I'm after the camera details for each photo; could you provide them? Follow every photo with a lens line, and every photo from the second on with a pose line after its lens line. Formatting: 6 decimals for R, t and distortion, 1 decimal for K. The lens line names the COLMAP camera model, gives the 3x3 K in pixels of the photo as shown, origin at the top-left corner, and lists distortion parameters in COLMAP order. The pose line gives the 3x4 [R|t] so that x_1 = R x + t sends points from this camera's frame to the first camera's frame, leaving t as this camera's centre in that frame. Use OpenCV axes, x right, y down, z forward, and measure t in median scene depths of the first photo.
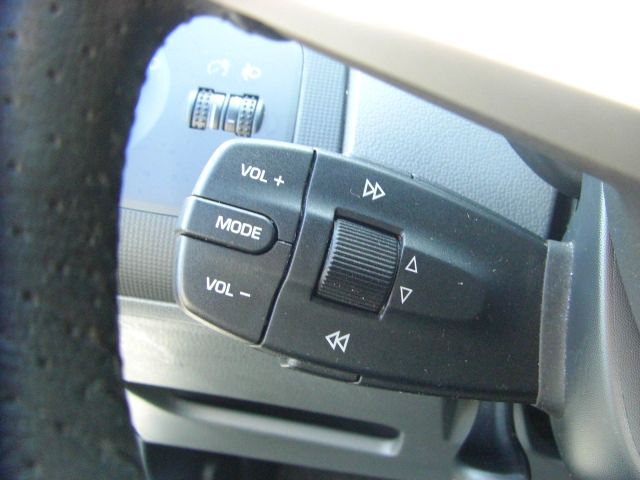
lens RADIAL K [[705.9, 0, 318.4], [0, 705.9, 238.4], [0, 0, 1]] dist [-0.137507, 0.000000]
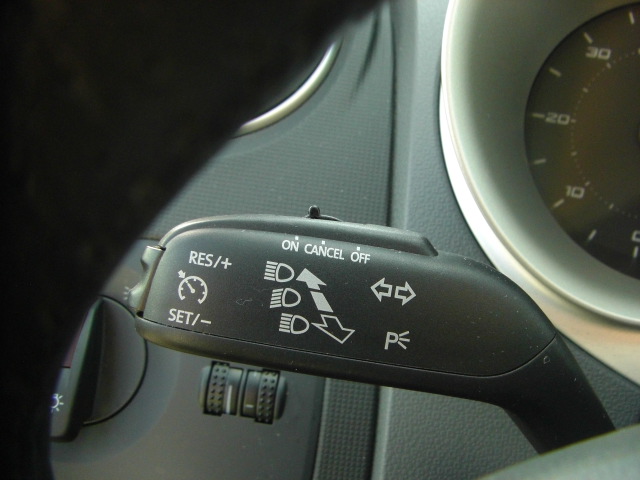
lens RADIAL K [[705.9, 0, 323.1], [0, 705.9, 241.6], [0, 0, 1]] dist [-0.137507, 0.000000]
pose [[0.997277, -0.015498, -0.072094, 0.035217], [0.020301, 0.997588, 0.066376, -0.429491], [0.070892, -0.067659, 0.995187, 0.135544]]
